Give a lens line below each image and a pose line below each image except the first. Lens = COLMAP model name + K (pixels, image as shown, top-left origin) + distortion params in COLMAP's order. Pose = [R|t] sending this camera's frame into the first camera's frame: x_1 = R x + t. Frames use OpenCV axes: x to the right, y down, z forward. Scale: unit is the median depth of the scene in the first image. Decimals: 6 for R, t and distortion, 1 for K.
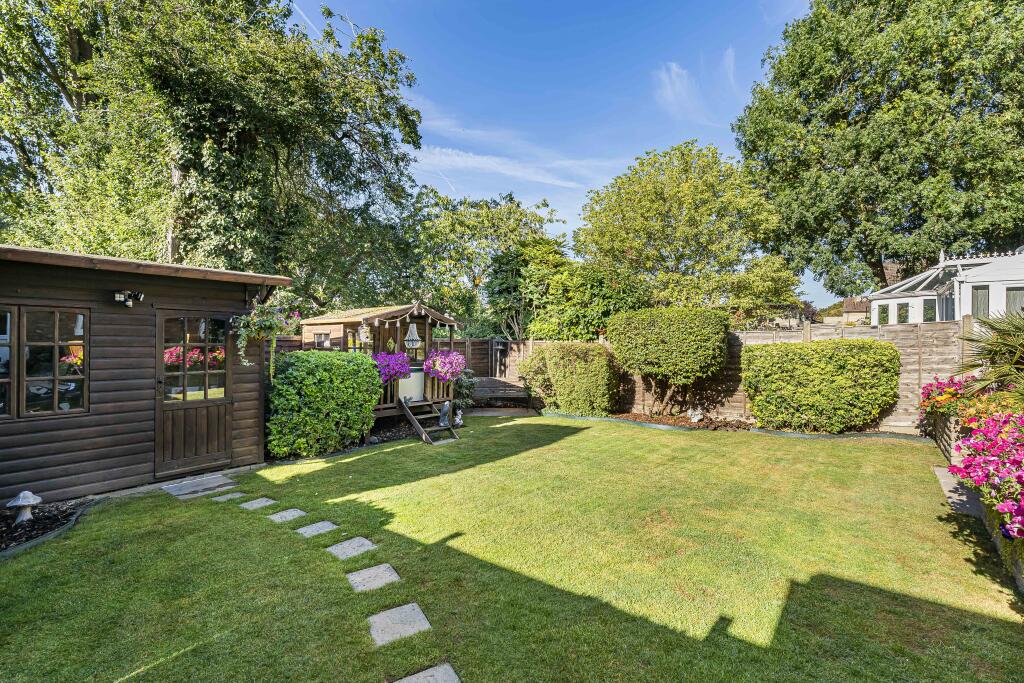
lens RADIAL K [[460.3, 0, 514.3], [0, 460.3, 336.4], [0, 0, 1]] dist [-0.005772, 0.000002]
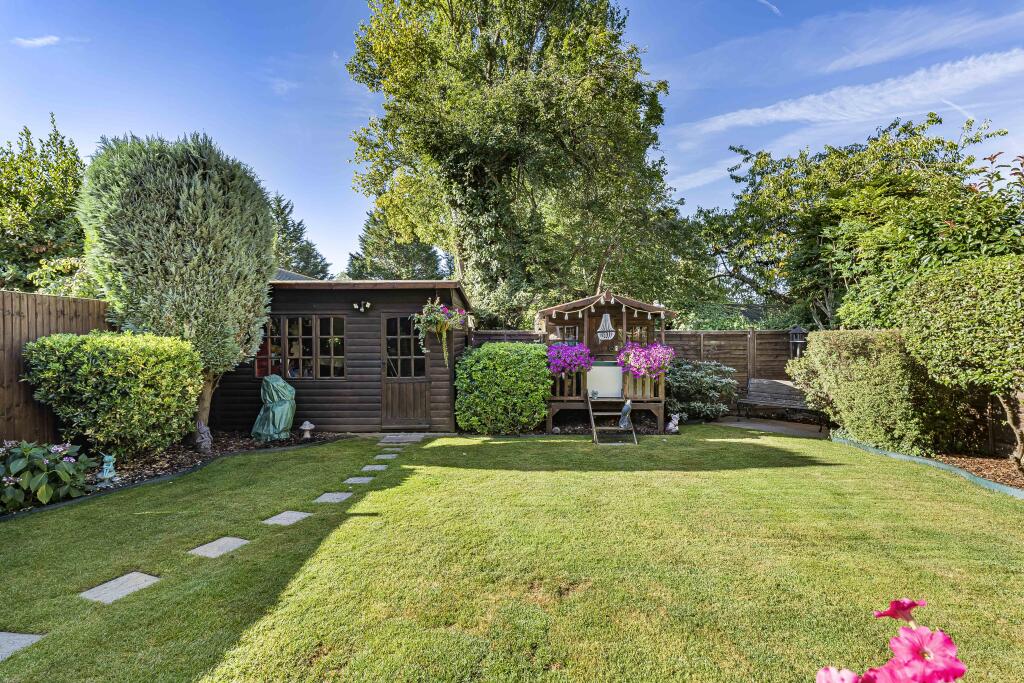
lens RADIAL K [[460.3, 0, 508.3], [0, 460.3, 325.6], [0, 0, 1]] dist [-0.005772, 0.000002]
pose [[0.613936, -0.033550, -0.788642, 0.404987], [0.016463, 0.999423, -0.029702, 0.021067], [0.789184, 0.005252, 0.614135, 0.274216]]
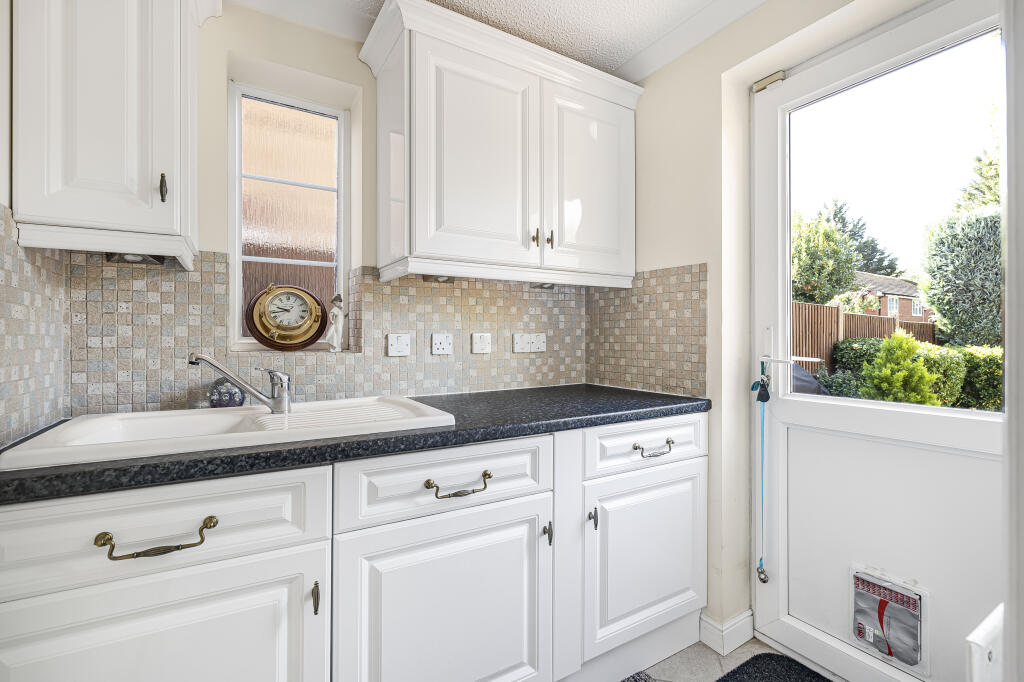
lens RADIAL K [[460.3, 0, 514.8], [0, 460.3, 345.5], [0, 0, 1]] dist [-0.005772, 0.000002]
pose [[-0.356640, -0.006128, -0.934222, 0.798907], [0.007685, 0.999925, -0.009492, 0.003486], [0.934210, -0.010564, -0.356566, -0.316274]]
